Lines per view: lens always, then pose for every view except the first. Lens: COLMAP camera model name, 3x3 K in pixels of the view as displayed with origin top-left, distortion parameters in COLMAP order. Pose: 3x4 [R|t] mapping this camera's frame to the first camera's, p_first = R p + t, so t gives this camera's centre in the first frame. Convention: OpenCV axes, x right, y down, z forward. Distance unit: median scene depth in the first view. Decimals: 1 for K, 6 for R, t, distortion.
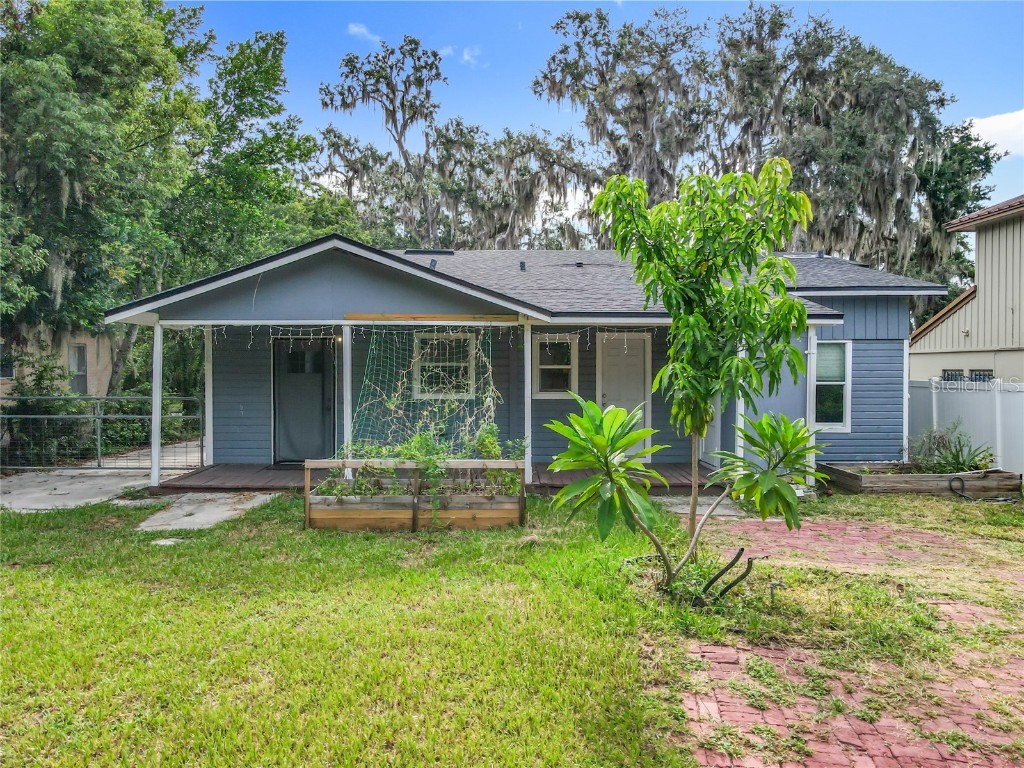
lens RADIAL K [[748.4, 0, 500.9], [0, 748.4, 401.9], [0, 0, 1]] dist [0.012082, 0.004638]
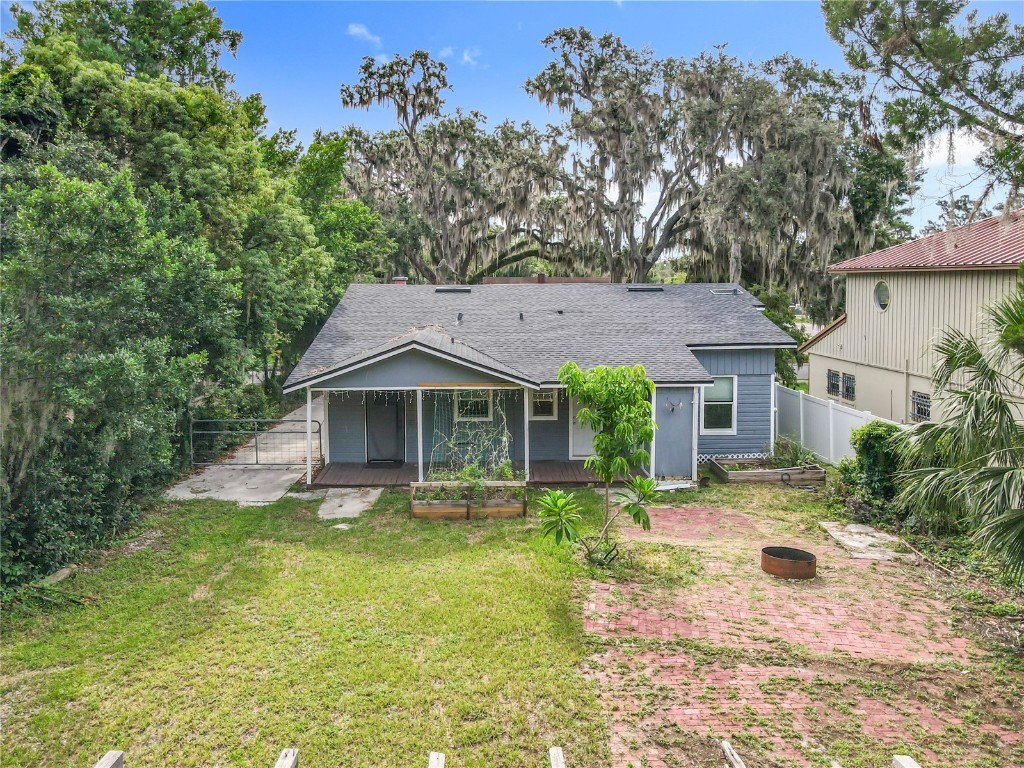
lens RADIAL K [[748.4, 0, 485.5], [0, 748.4, 359.5], [0, 0, 1]] dist [0.012082, 0.004638]
pose [[0.999891, -0.008359, -0.012158, -0.027411], [0.009028, 0.998389, 0.056013, -0.204232], [0.011670, -0.056117, 0.998356, -0.531025]]
